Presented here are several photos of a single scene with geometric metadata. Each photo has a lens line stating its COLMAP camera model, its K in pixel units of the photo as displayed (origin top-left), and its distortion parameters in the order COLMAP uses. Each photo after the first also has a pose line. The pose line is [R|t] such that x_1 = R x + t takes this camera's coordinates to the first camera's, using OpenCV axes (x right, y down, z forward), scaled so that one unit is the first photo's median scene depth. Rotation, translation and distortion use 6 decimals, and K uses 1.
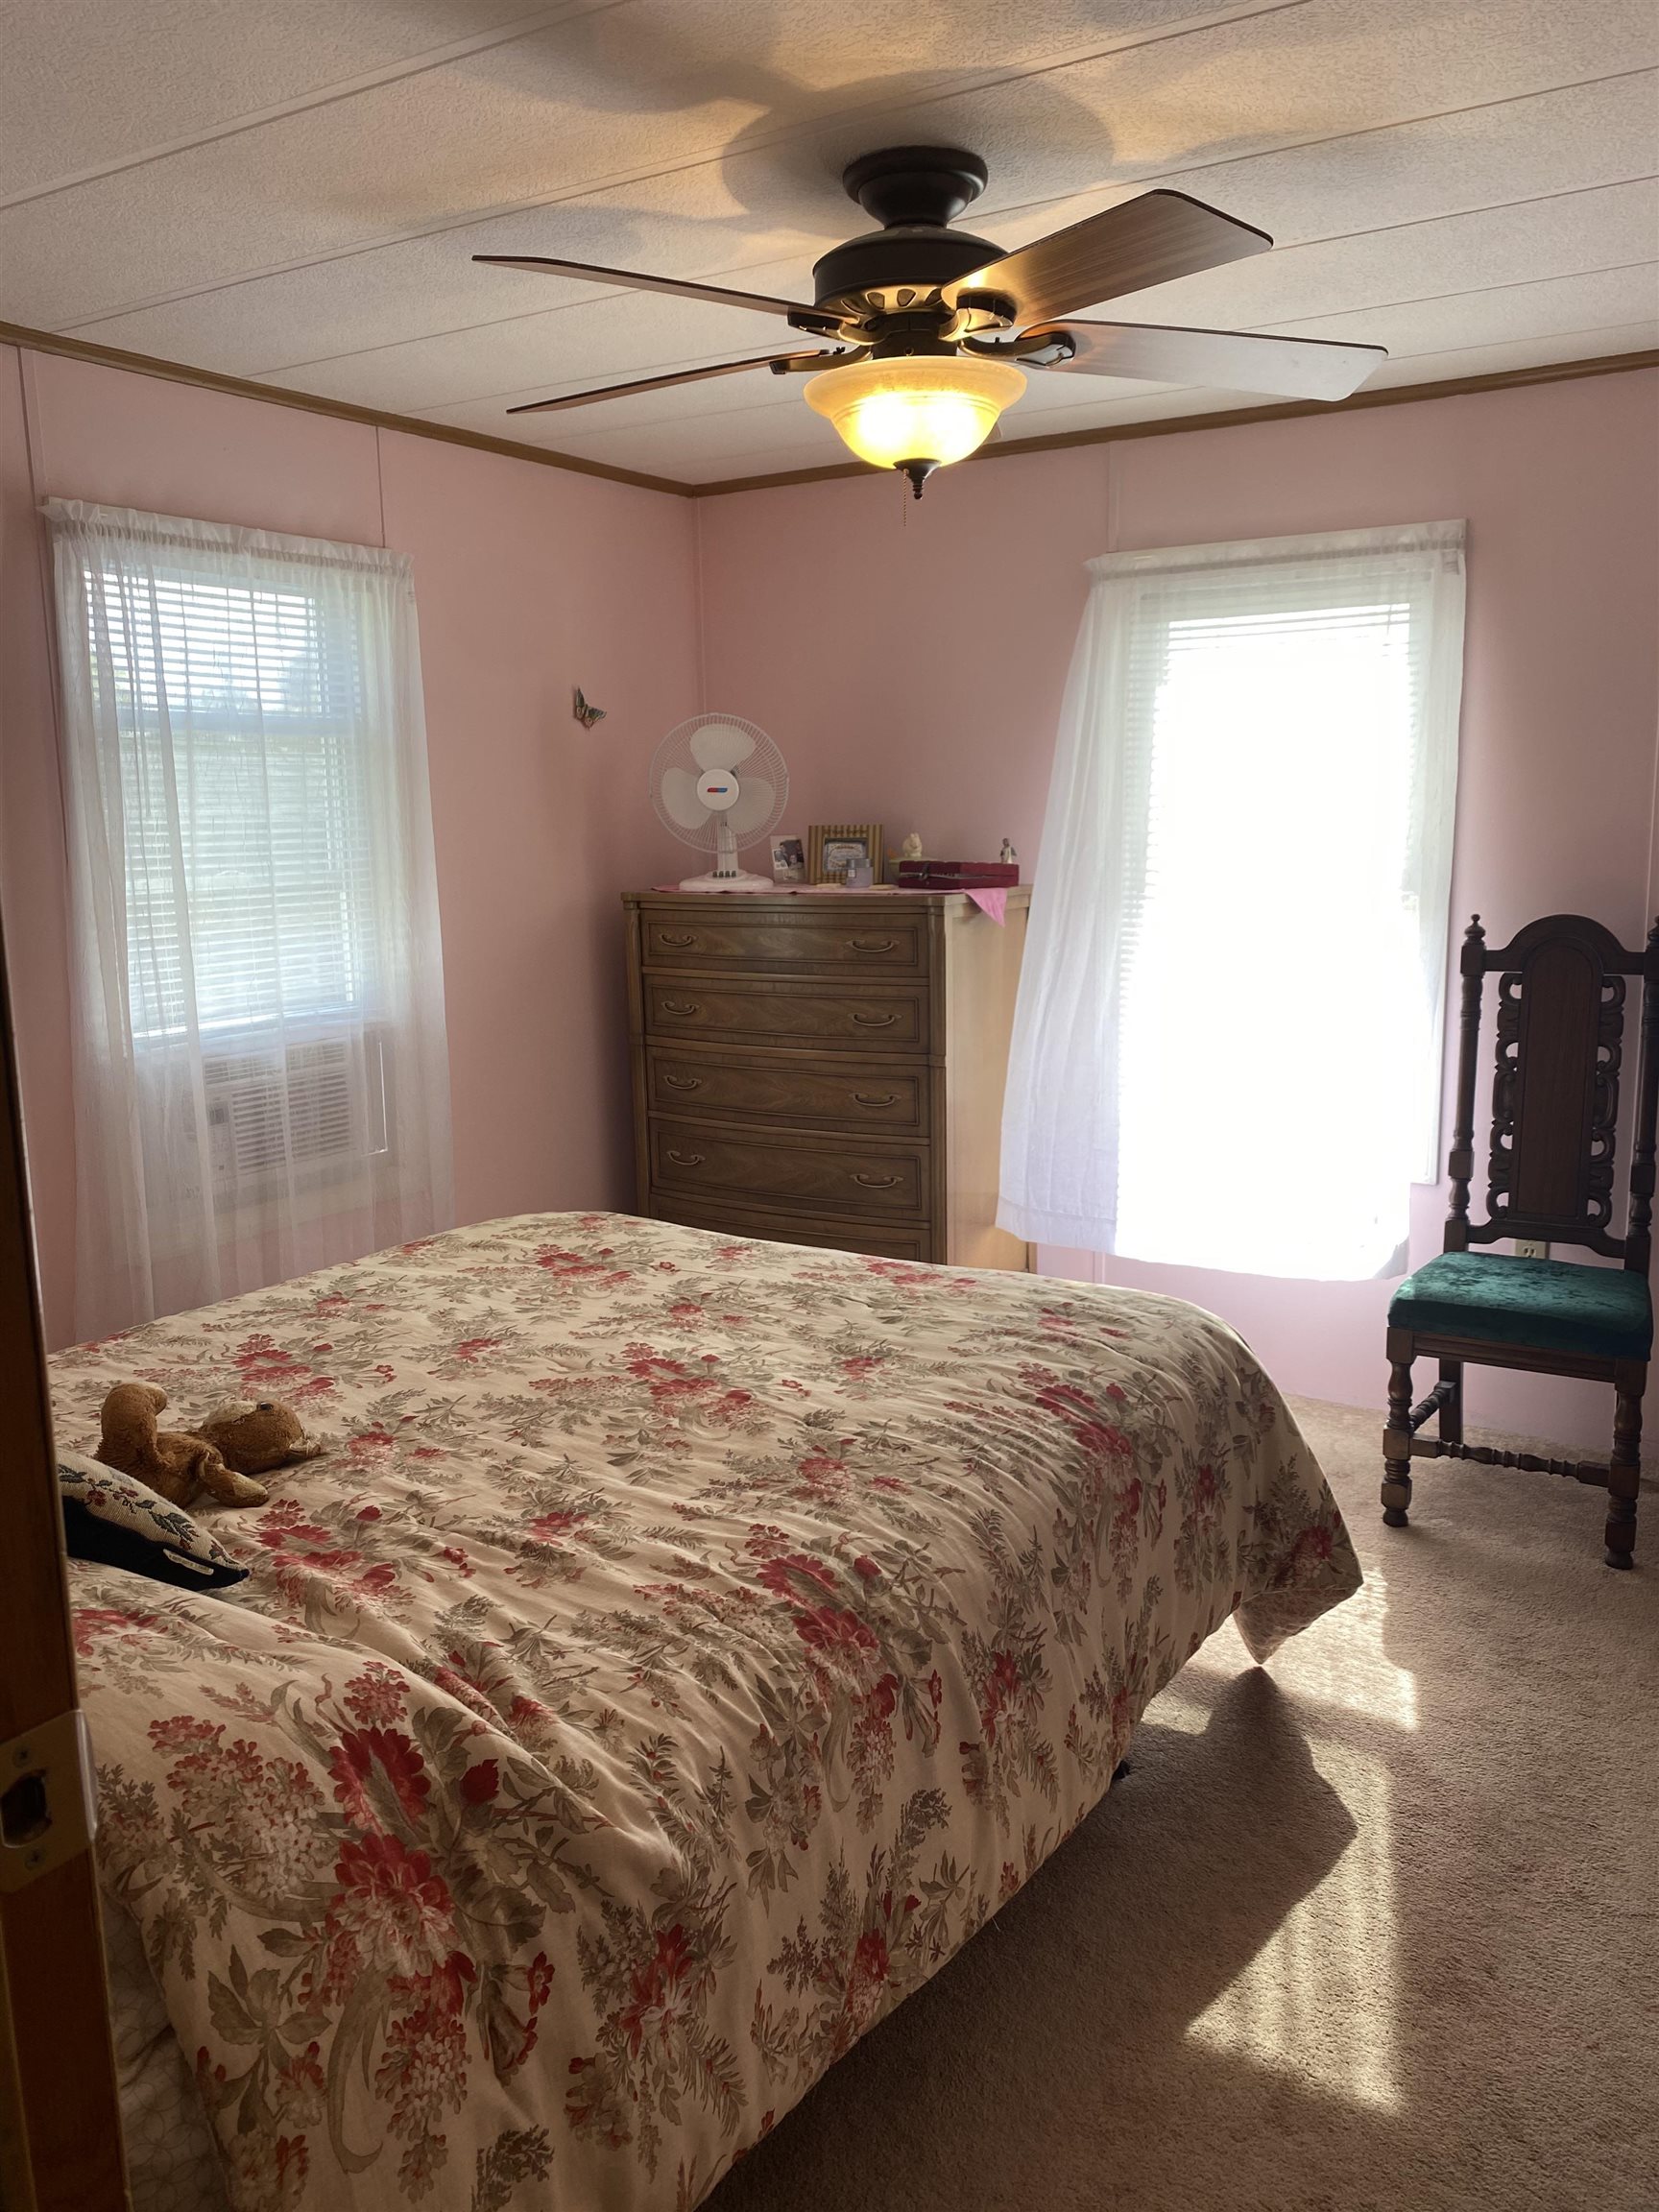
lens RADIAL K [[1680.7, 0, 835.9], [0, 1680.7, 1115.4], [0, 0, 1]] dist [0.067611, 0.003572]
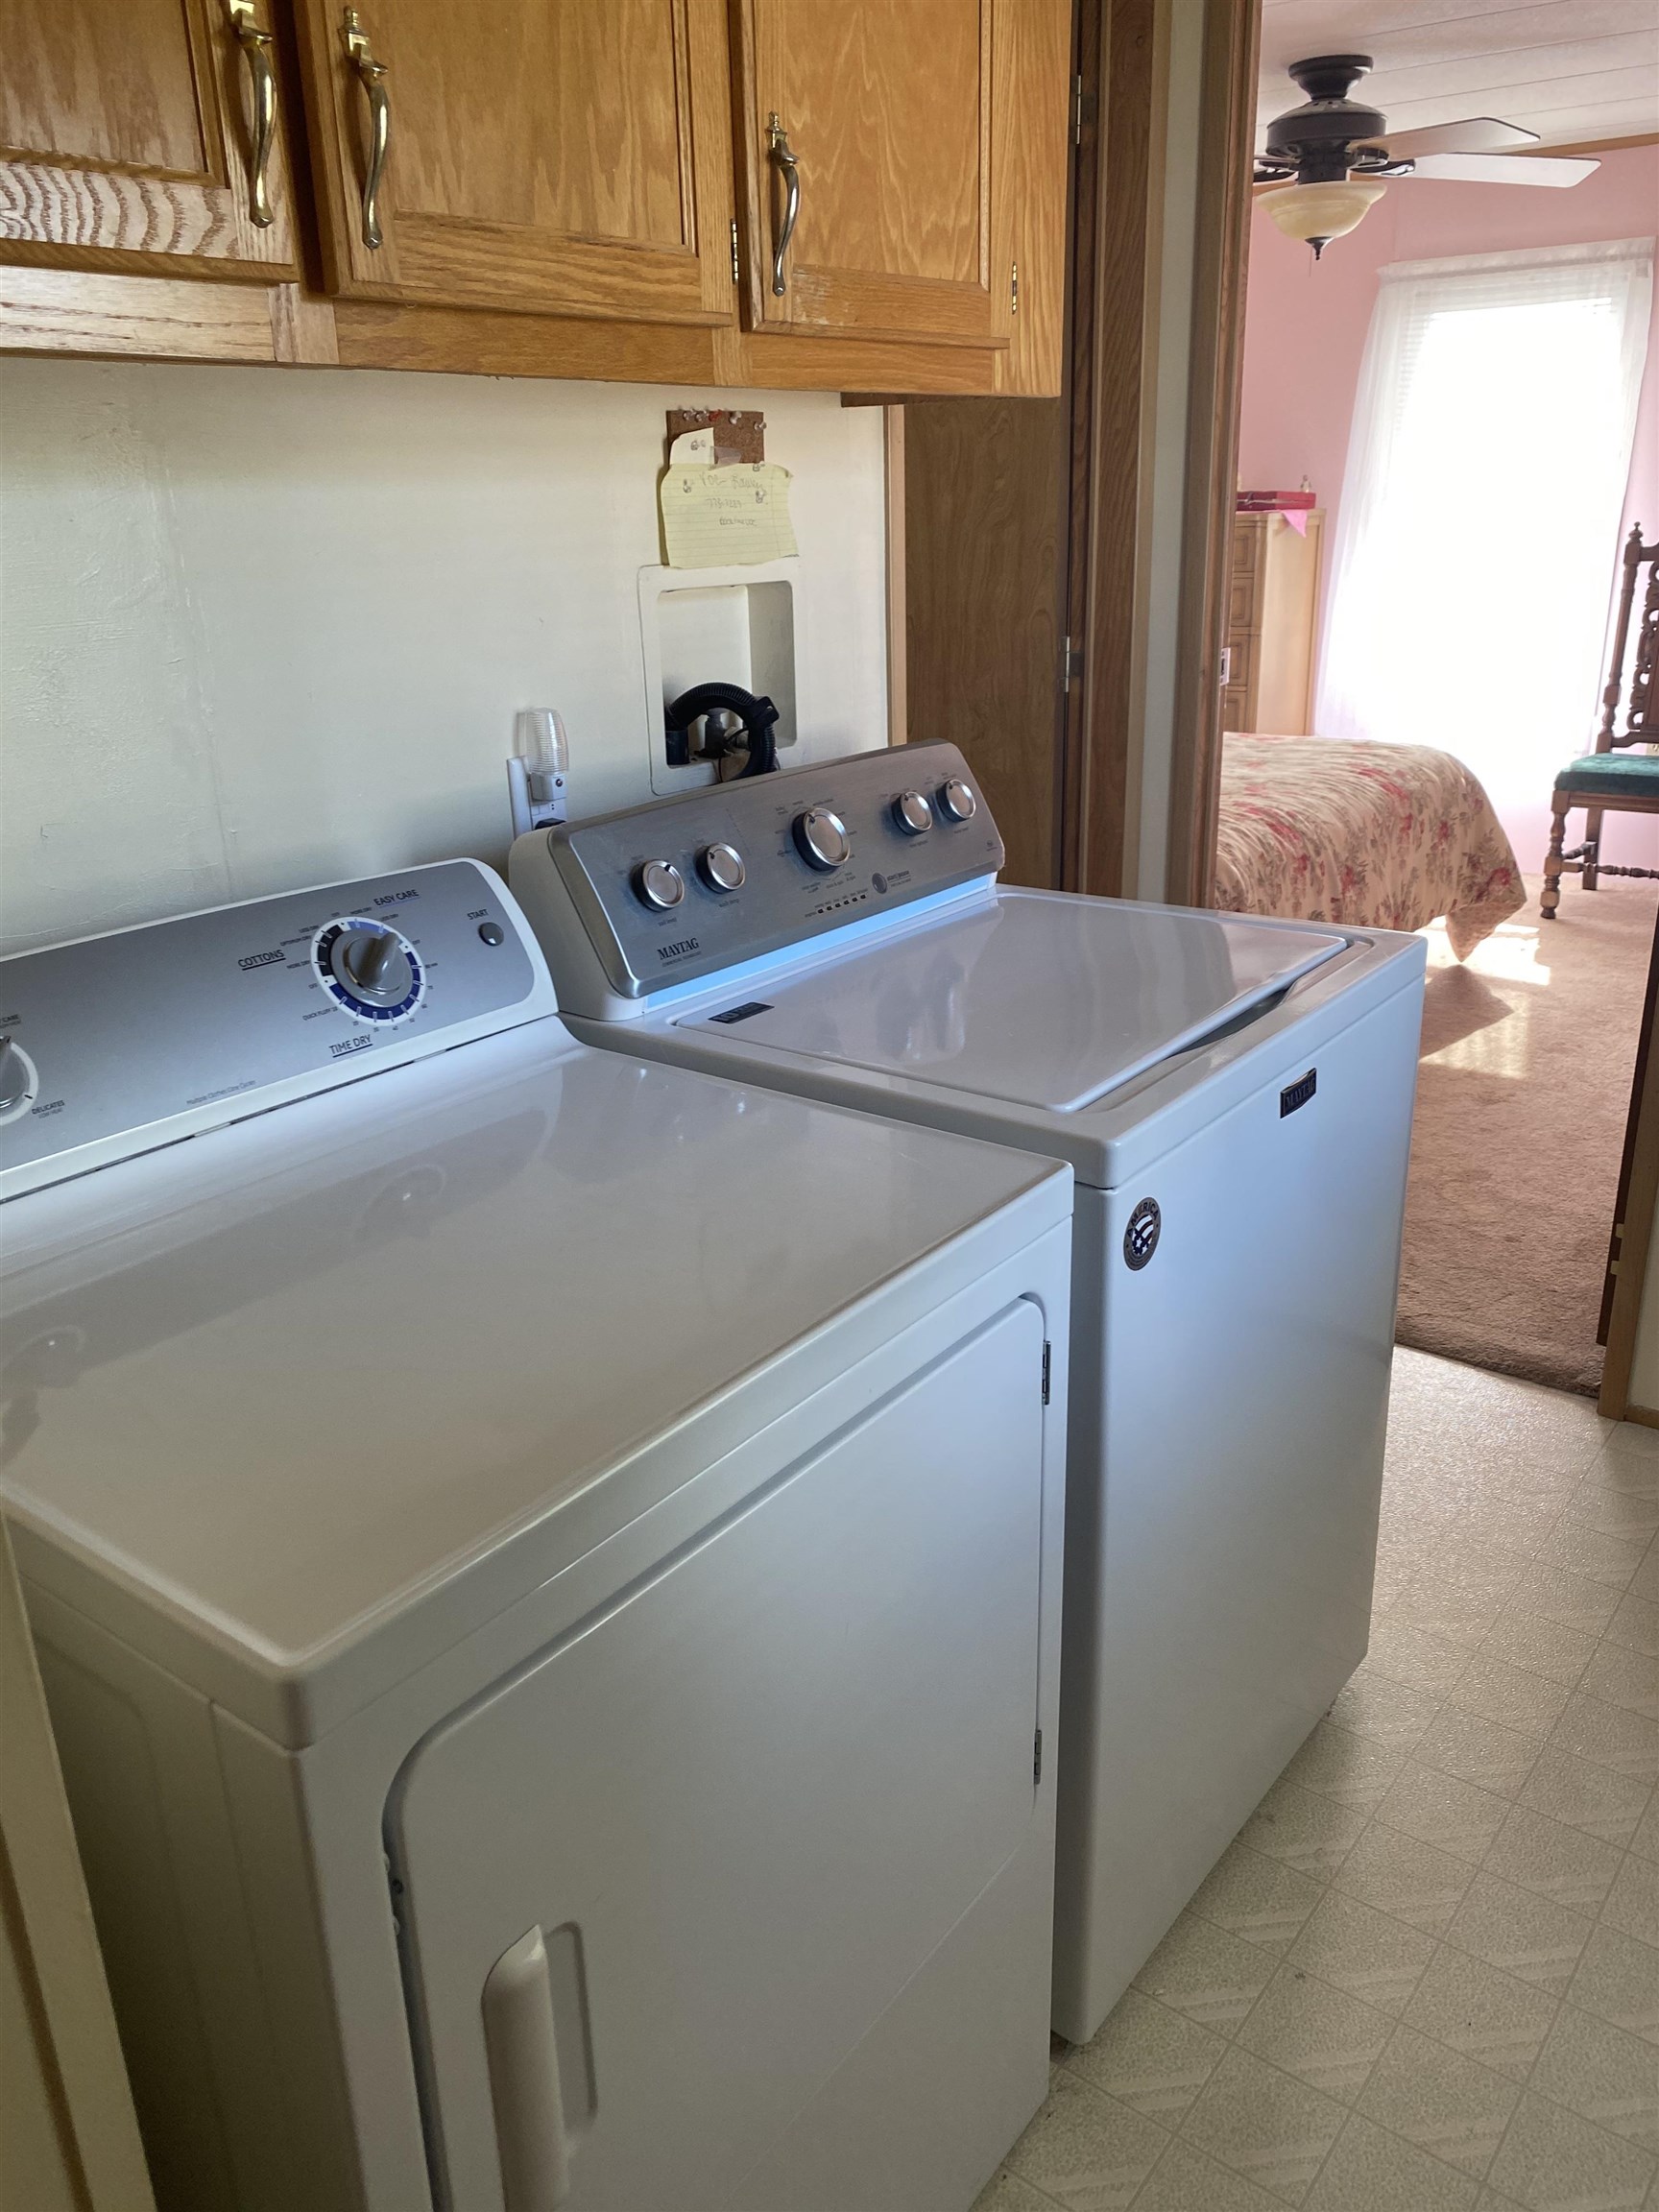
lens RADIAL K [[1693.0, 0, 826.7], [0, 1693.0, 1092.9], [0, 0, 1]] dist [0.008410, 0.011503]
pose [[0.995549, 0.025264, -0.090798, -0.251304], [-0.009718, 0.985784, 0.167736, 0.180064], [0.093745, -0.166107, 0.981642, -0.840341]]
